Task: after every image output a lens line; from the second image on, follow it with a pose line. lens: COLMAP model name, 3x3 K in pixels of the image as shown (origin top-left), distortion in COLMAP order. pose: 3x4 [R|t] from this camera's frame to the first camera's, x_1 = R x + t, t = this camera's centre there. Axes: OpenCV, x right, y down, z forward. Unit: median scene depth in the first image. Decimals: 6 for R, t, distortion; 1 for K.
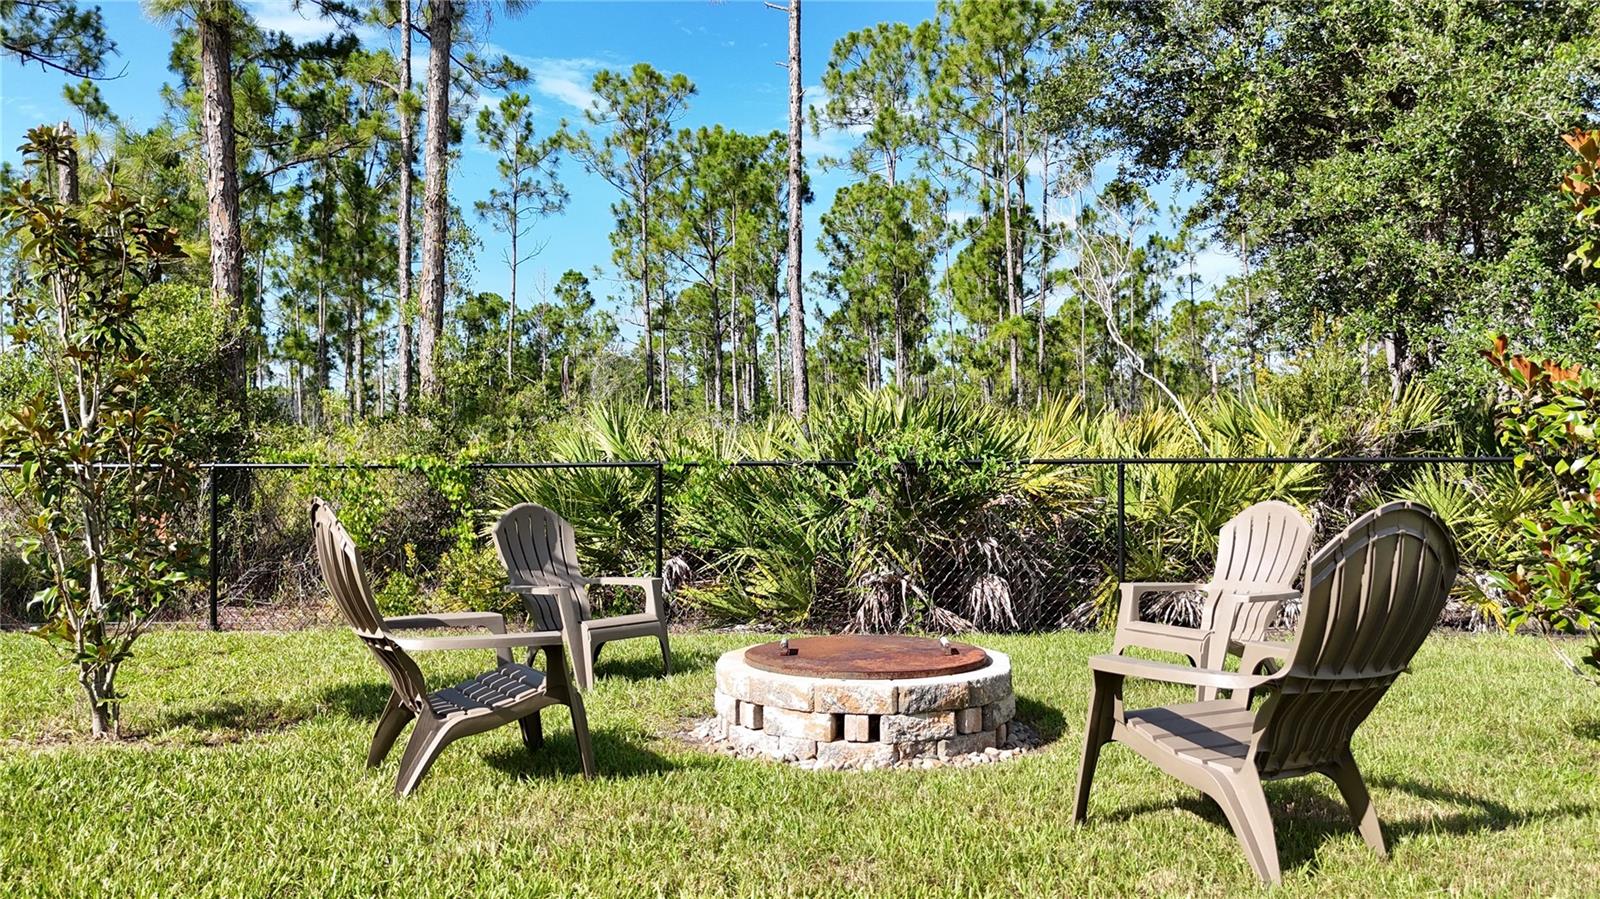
lens RADIAL K [[1185.4, 0, 808.5], [0, 1185.4, 453.4], [0, 0, 1]] dist [0.062741, -0.062118]
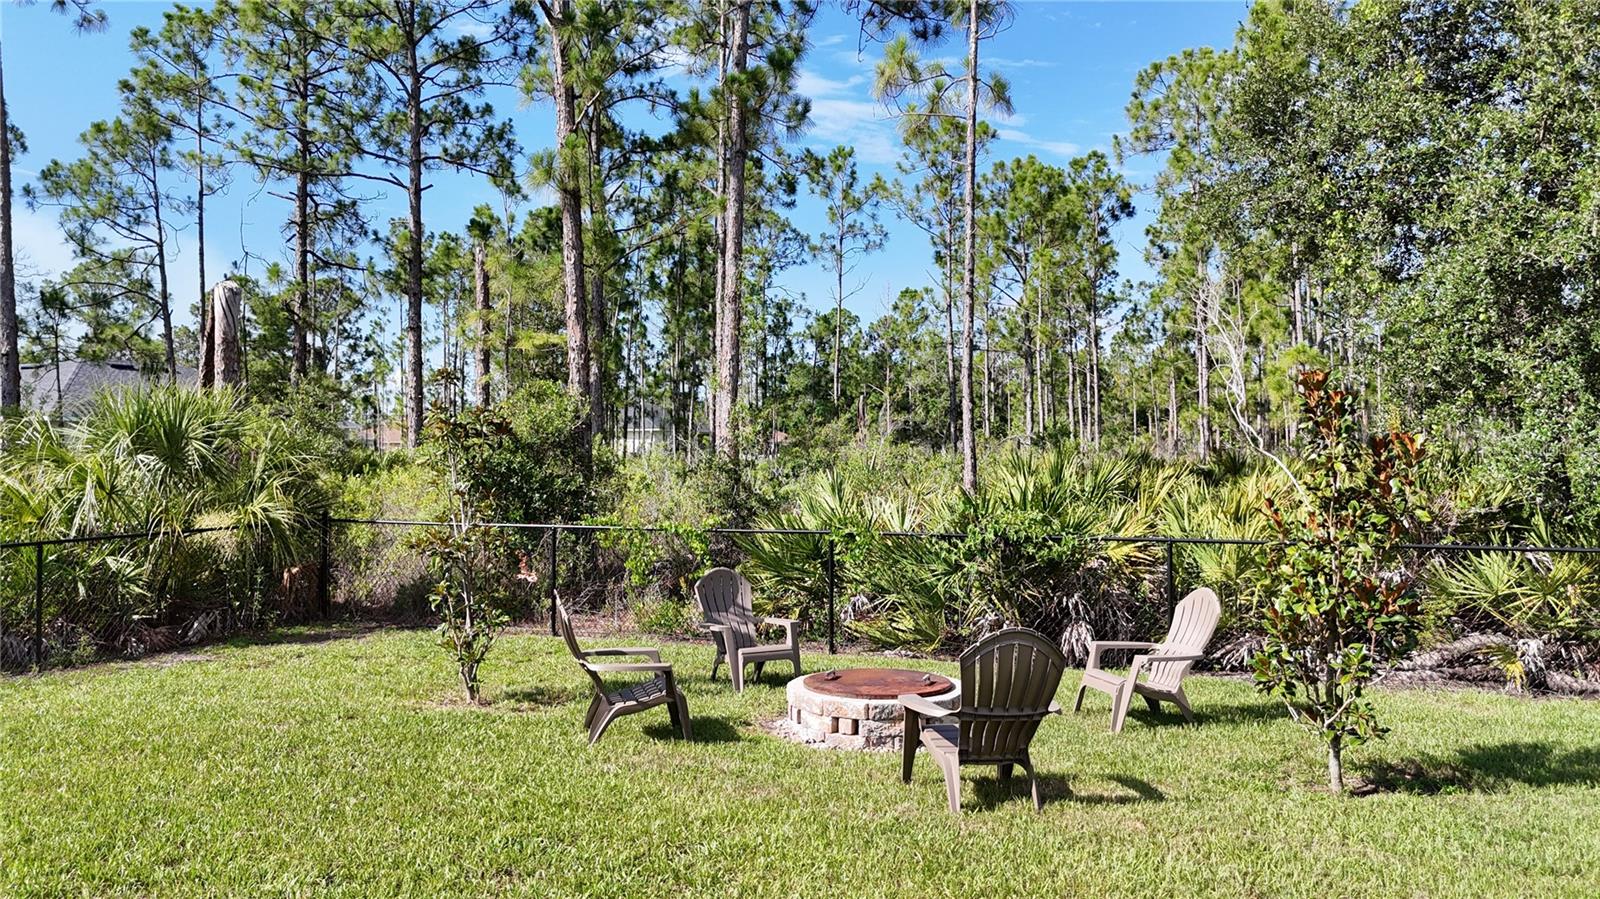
lens RADIAL K [[1185.4, 0, 809.8], [0, 1185.4, 457.3], [0, 0, 1]] dist [0.062741, -0.062118]
pose [[0.955496, 0.002045, -0.294998, 0.200581], [0.000033, 0.999975, 0.007038, -0.068803], [0.295005, -0.006734, 0.955472, -0.265237]]
